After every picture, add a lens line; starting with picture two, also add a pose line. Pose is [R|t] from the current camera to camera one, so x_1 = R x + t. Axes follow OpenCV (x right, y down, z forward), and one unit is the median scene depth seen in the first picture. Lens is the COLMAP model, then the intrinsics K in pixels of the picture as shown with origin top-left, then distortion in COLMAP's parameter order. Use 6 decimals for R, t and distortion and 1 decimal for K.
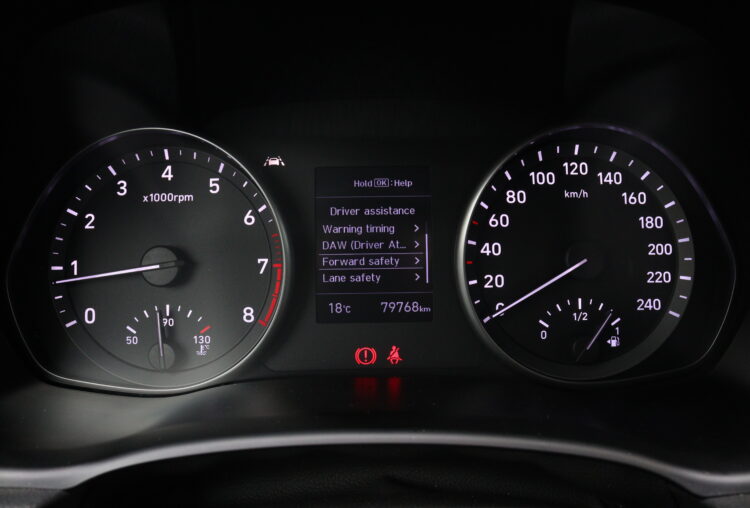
lens RADIAL K [[624.2, 0, 373.8], [0, 624.2, 249.9], [0, 0, 1]] dist [-0.165673, 0.132419]
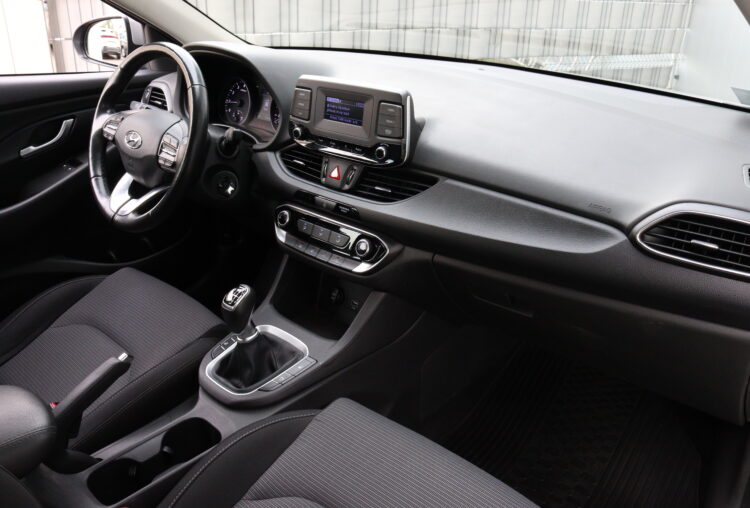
lens RADIAL K [[624.2, 0, 380.2], [0, 624.2, 241.7], [0, 0, 1]] dist [-0.165673, 0.132419]
pose [[0.740640, 0.293017, -0.604643, 4.126583], [-0.214362, 0.955918, 0.200672, -0.153860], [0.636790, -0.019013, 0.770803, -2.352944]]
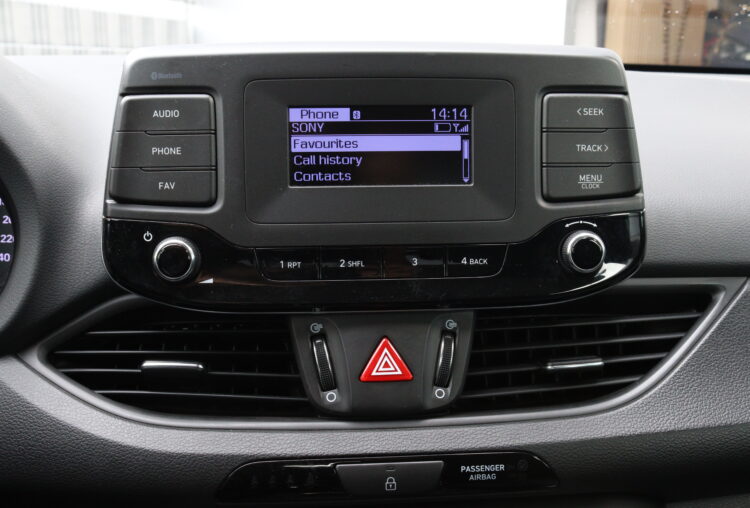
lens RADIAL K [[792.6, 0, 378.4], [0, 792.6, 247.1], [0, 0, 1]] dist [-0.101004, 0.000000]
pose [[0.997900, 0.007866, 0.064292, 1.249895], [-0.005327, 0.999203, -0.039566, 0.136847], [-0.064552, 0.039141, 0.997146, -0.906117]]
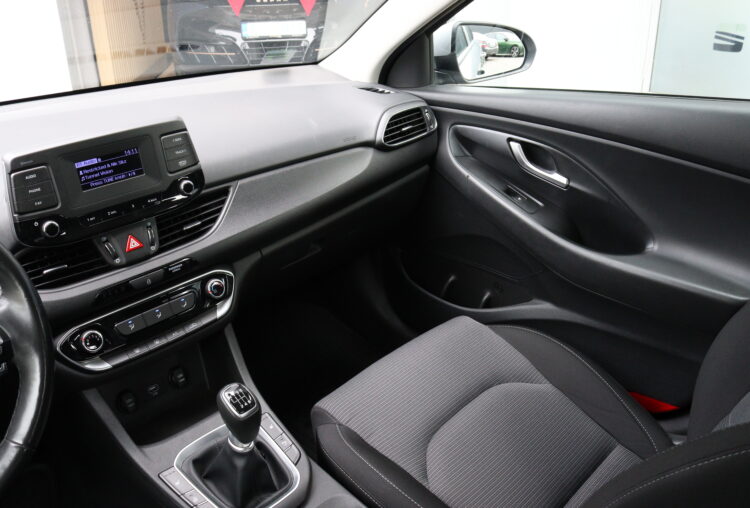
lens RADIAL K [[624.2, 0, 376.0], [0, 624.2, 238.7], [0, 0, 1]] dist [-0.165673, 0.132419]
pose [[0.706685, -0.289169, 0.645738, 0.206573], [0.218153, 0.957255, 0.189927, -0.057516], [-0.673056, 0.006651, 0.739561, -2.647305]]
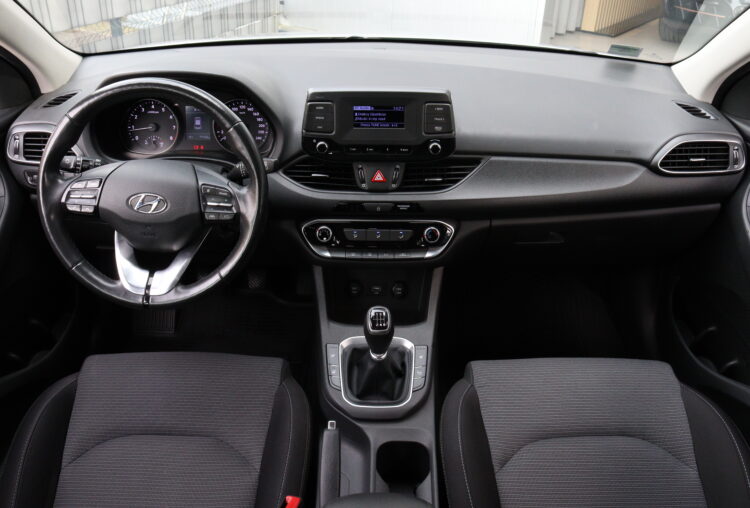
lens RADIAL K [[624.2, 0, 379.5], [0, 624.2, 241.5], [0, 0, 1]] dist [-0.165673, 0.132419]
pose [[0.999382, 0.034421, 0.007167, 1.349014], [-0.035147, 0.972671, 0.229514, -0.247108], [0.000929, -0.229624, 0.973279, -3.625950]]
